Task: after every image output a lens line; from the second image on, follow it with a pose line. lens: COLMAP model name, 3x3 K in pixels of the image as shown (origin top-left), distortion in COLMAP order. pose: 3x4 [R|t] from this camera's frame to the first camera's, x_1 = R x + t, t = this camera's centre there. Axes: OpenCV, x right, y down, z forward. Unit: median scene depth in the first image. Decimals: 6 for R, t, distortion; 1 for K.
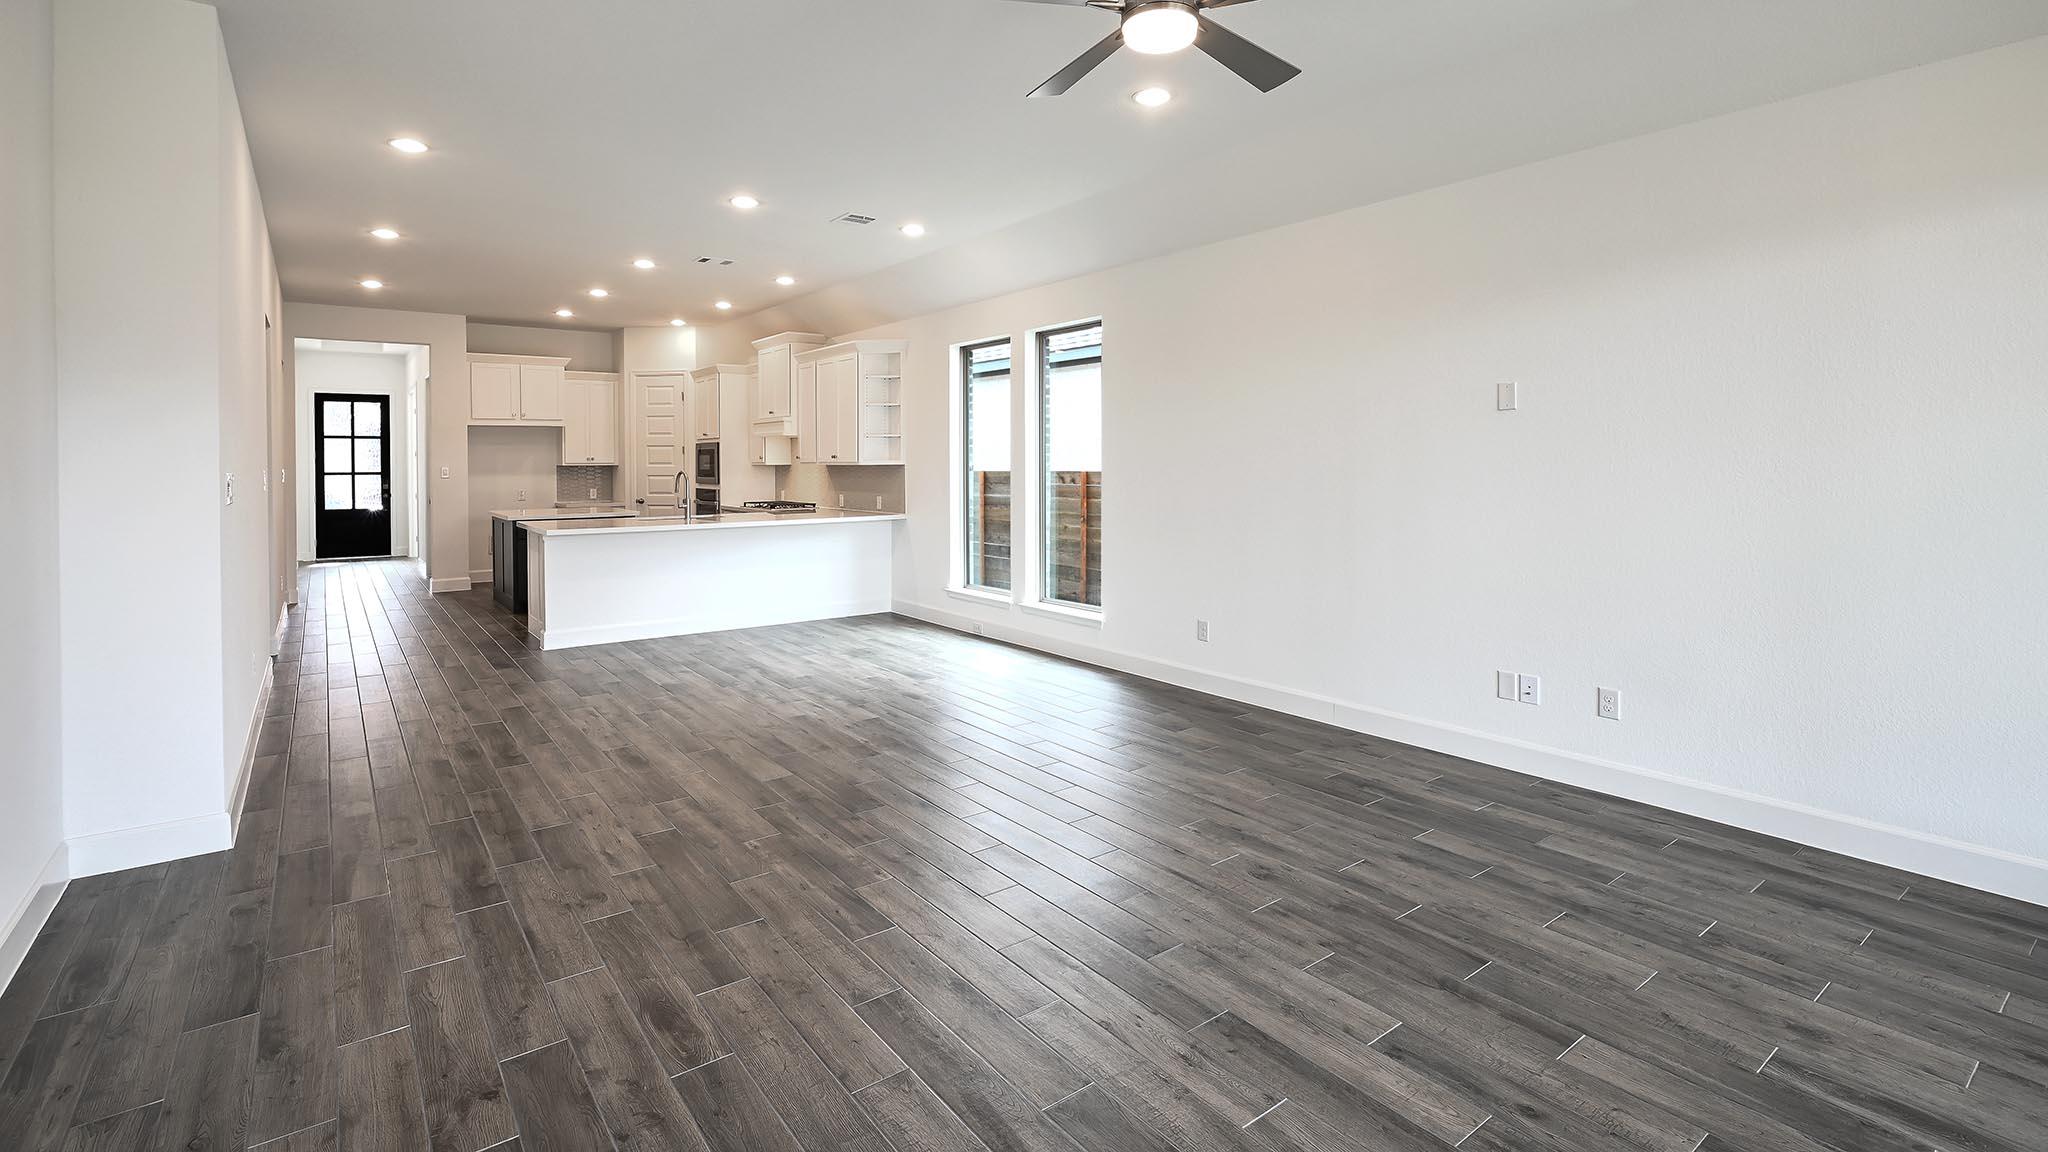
lens RADIAL K [[935.5, 0, 1024.0], [0, 935.5, 576.0], [0, 0, 1]] dist [-0.000427, -0.000987]
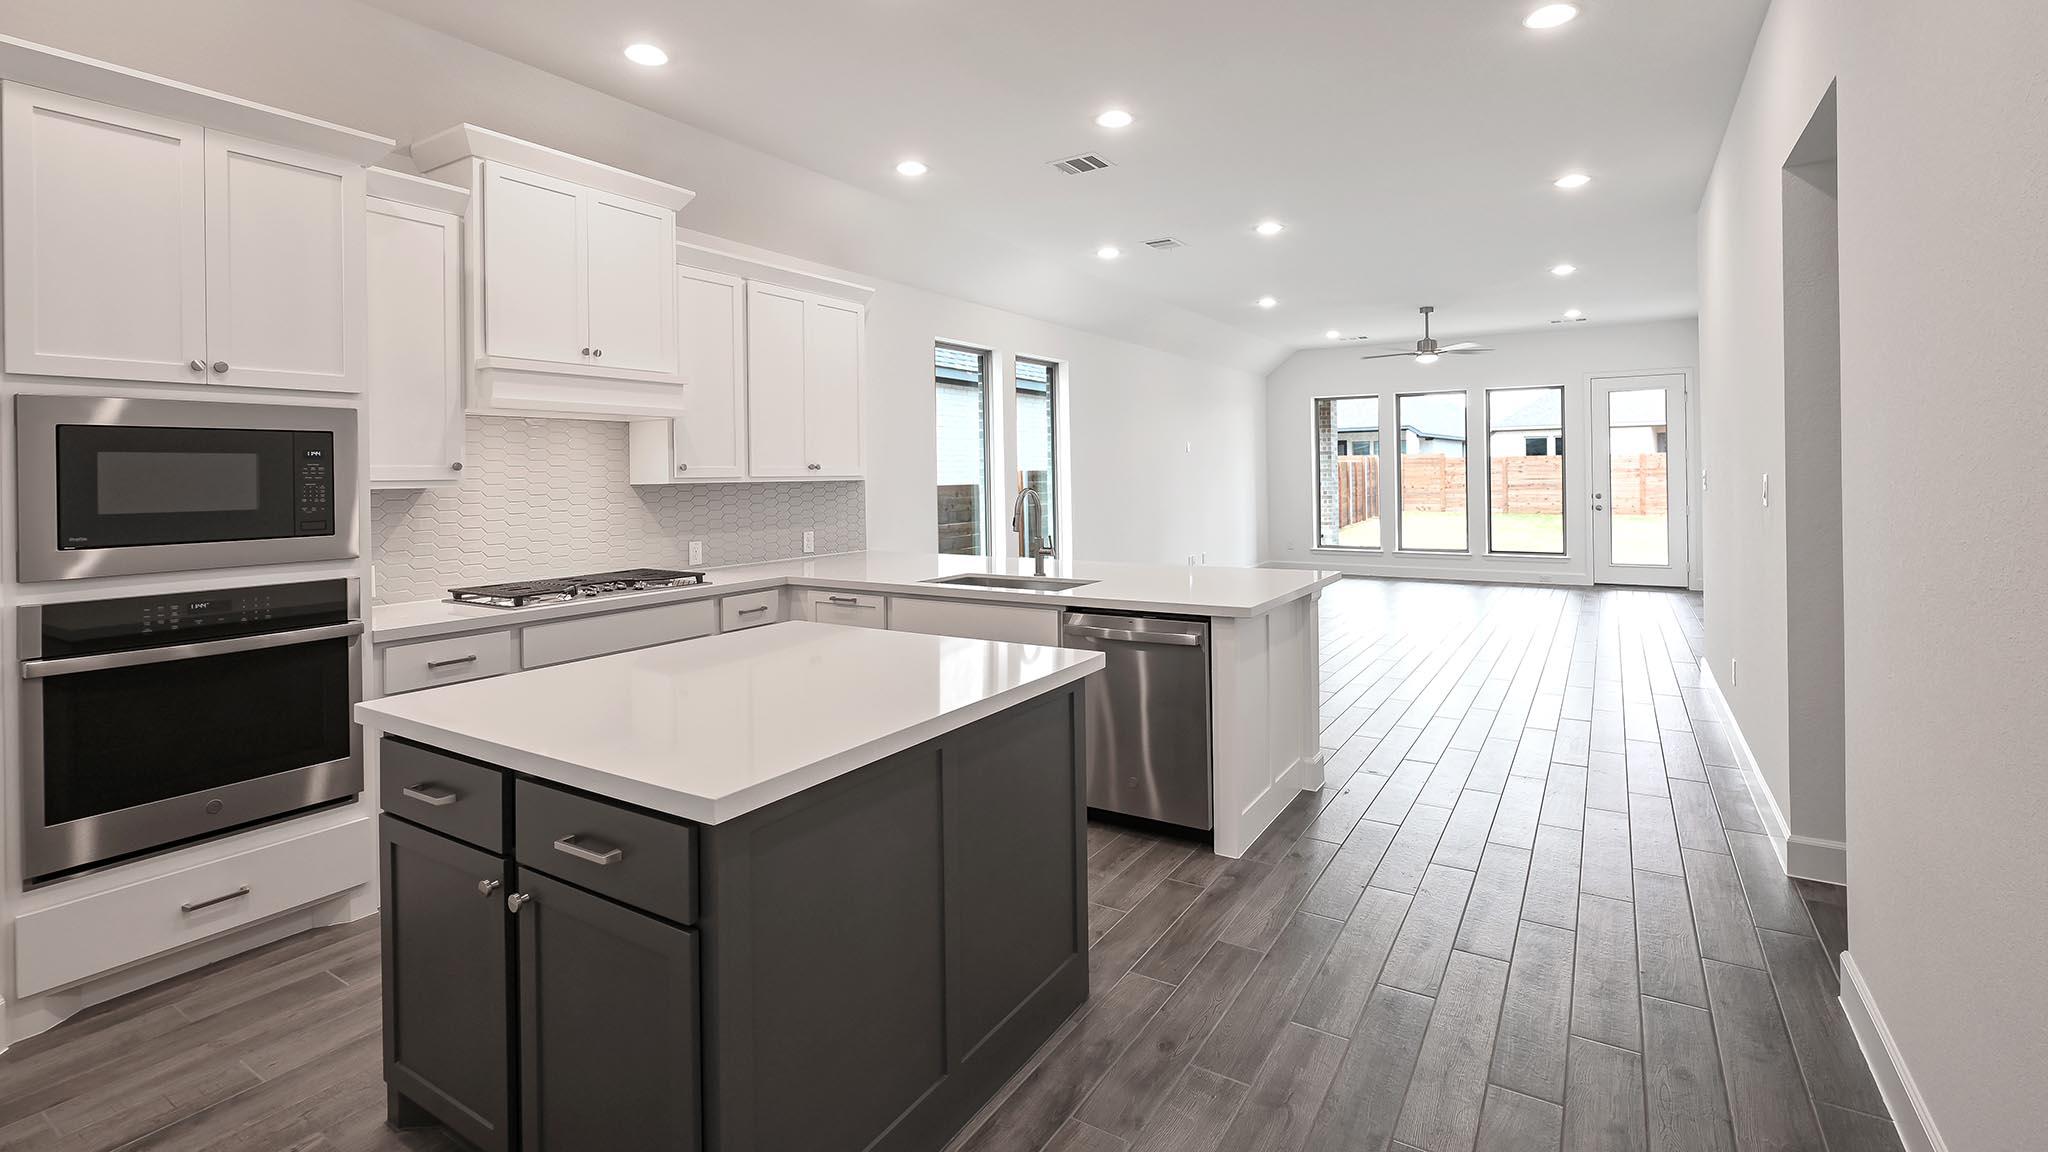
lens RADIAL K [[935.5, 0, 1024.0], [0, 935.5, 576.0], [0, 0, 1]] dist [-0.000427, -0.000987]
pose [[-0.364811, -0.088658, 0.926851, -0.827531], [0.122443, 0.982243, 0.142150, -0.133731], [-0.922995, 0.165344, -0.347478, 1.145640]]
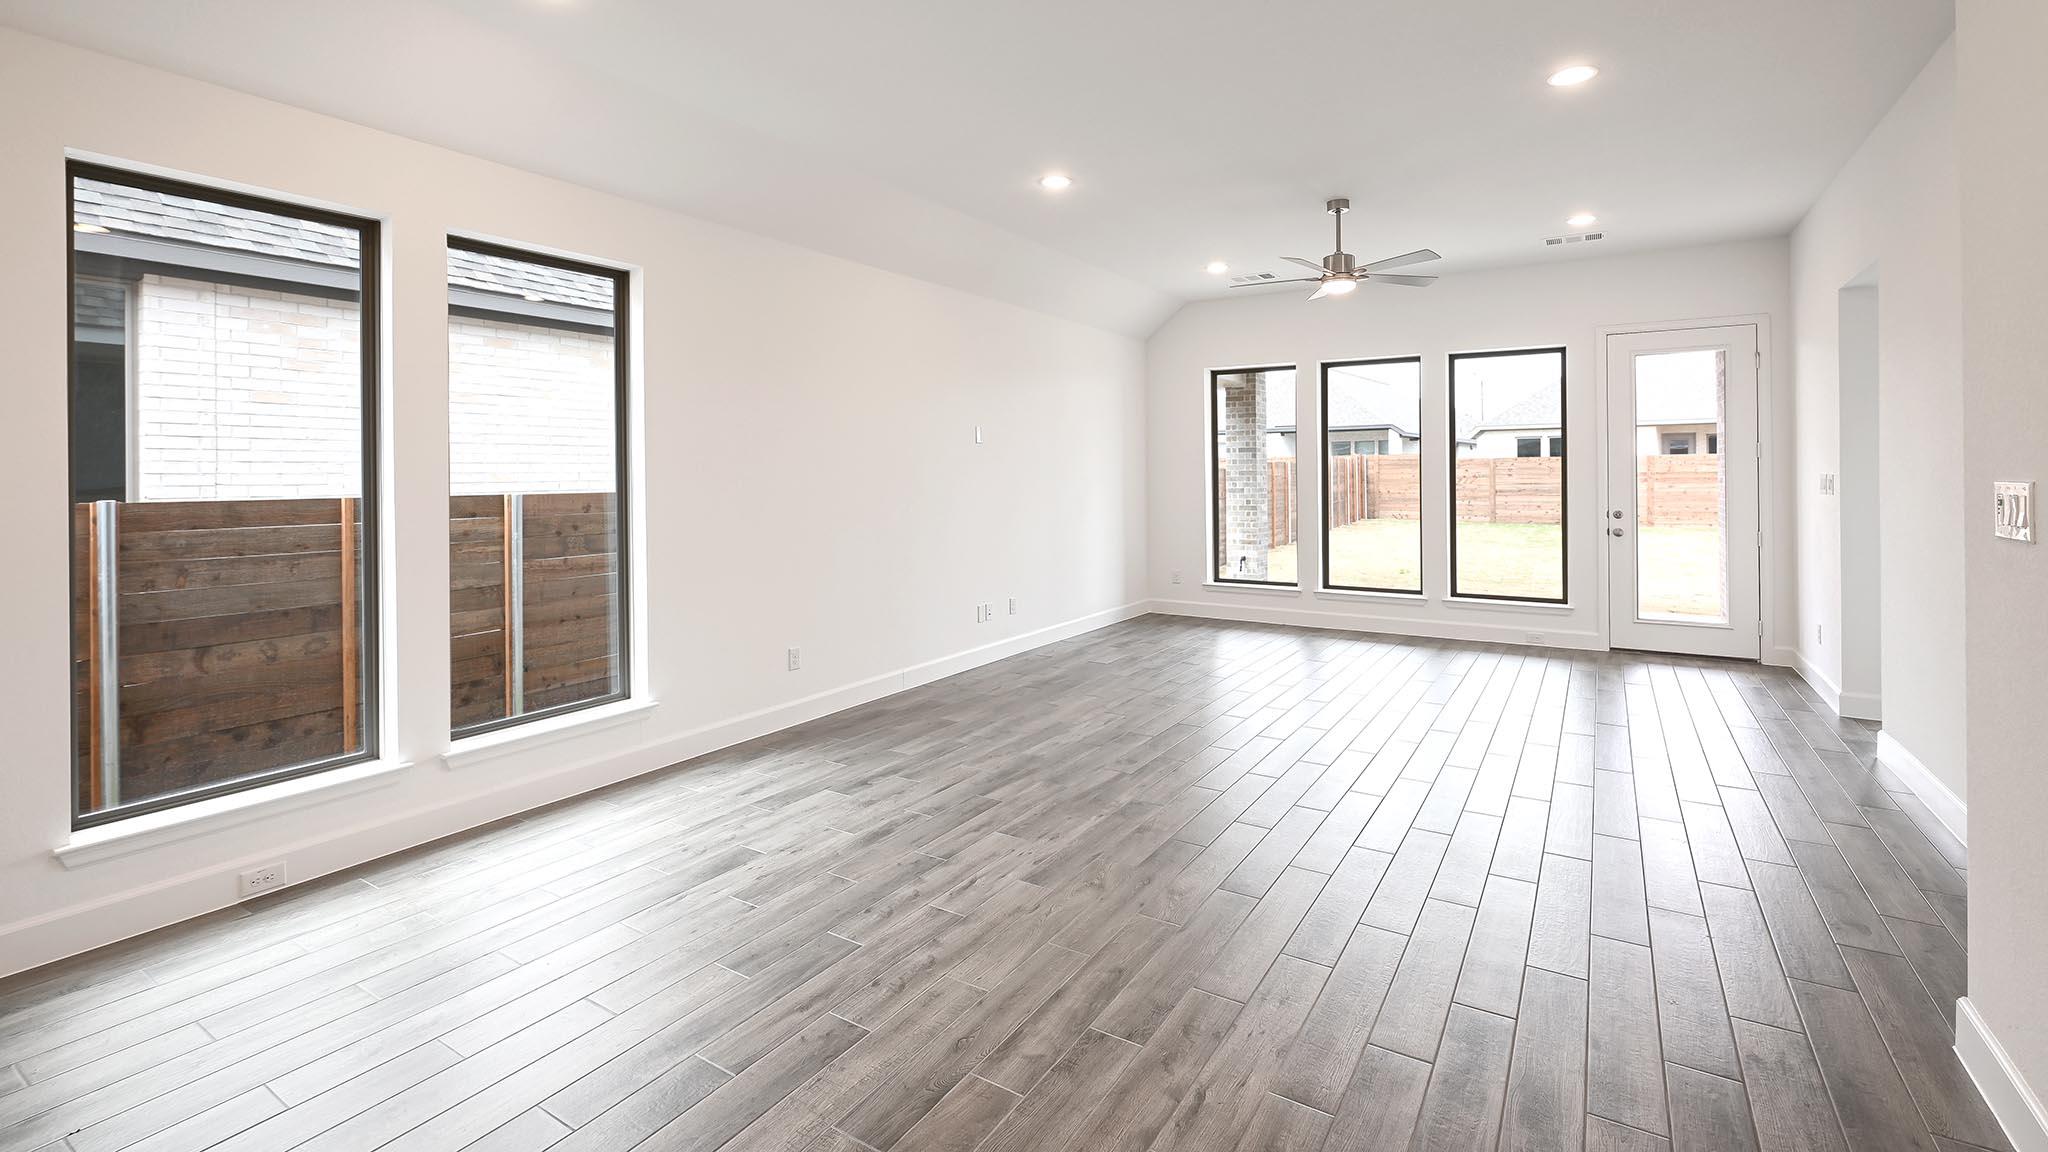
lens RADIAL K [[919.3, 0, 1024.0], [0, 919.3, 576.0], [0, 0, 1]] dist [-0.004751, 0.000336]
pose [[-0.361990, -0.092002, 0.927631, -0.449978], [0.117703, 0.982642, 0.143389, -0.083418], [-0.924721, 0.161091, -0.344878, 0.688203]]
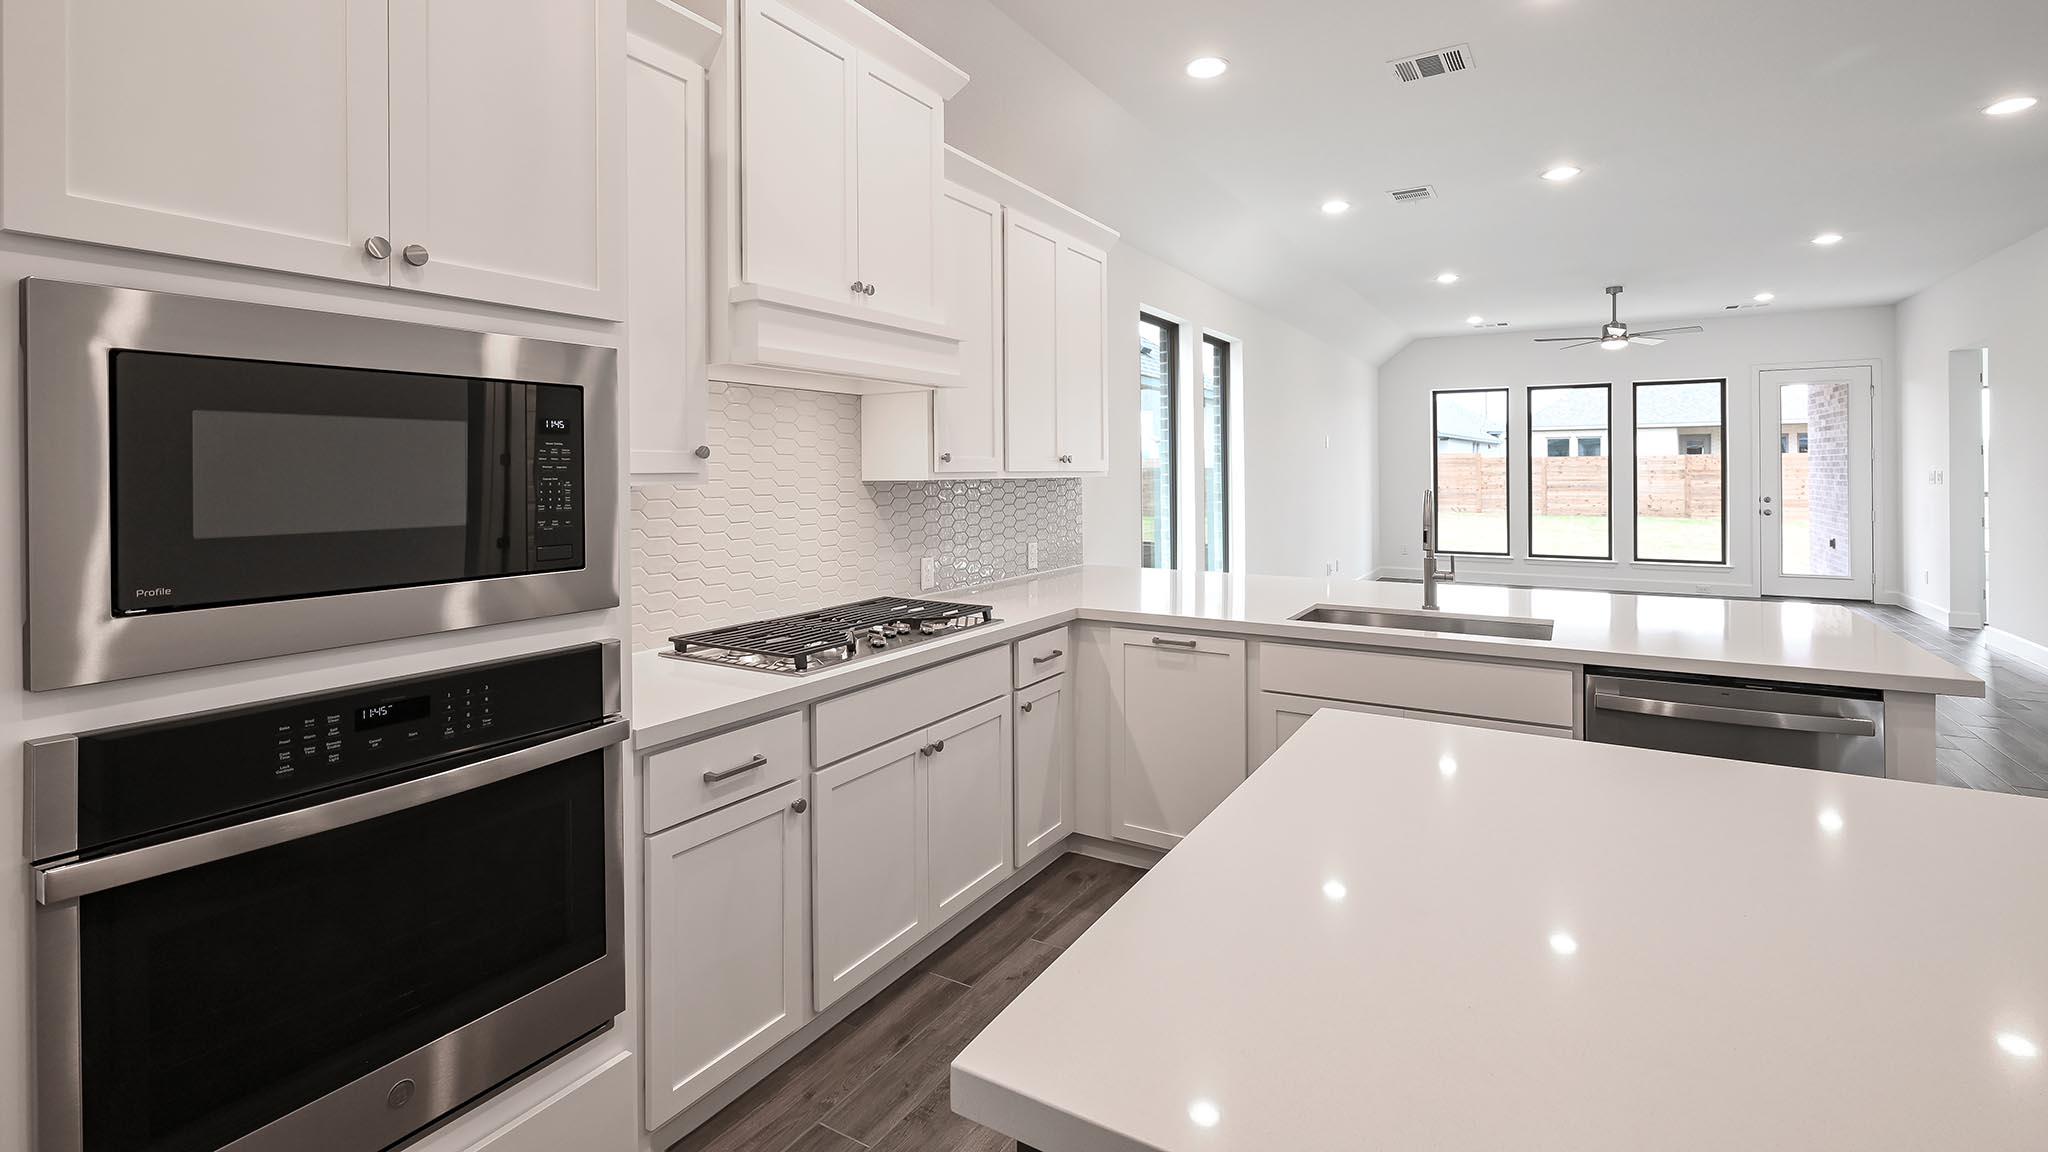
lens RADIAL K [[919.3, 0, 1024.0], [0, 919.3, 576.0], [0, 0, 1]] dist [-0.004751, 0.000336]
pose [[-0.380040, -0.094591, 0.920121, -0.605287], [0.115340, 0.982147, 0.148606, -0.148481], [-0.917751, 0.162603, -0.362345, 1.253453]]
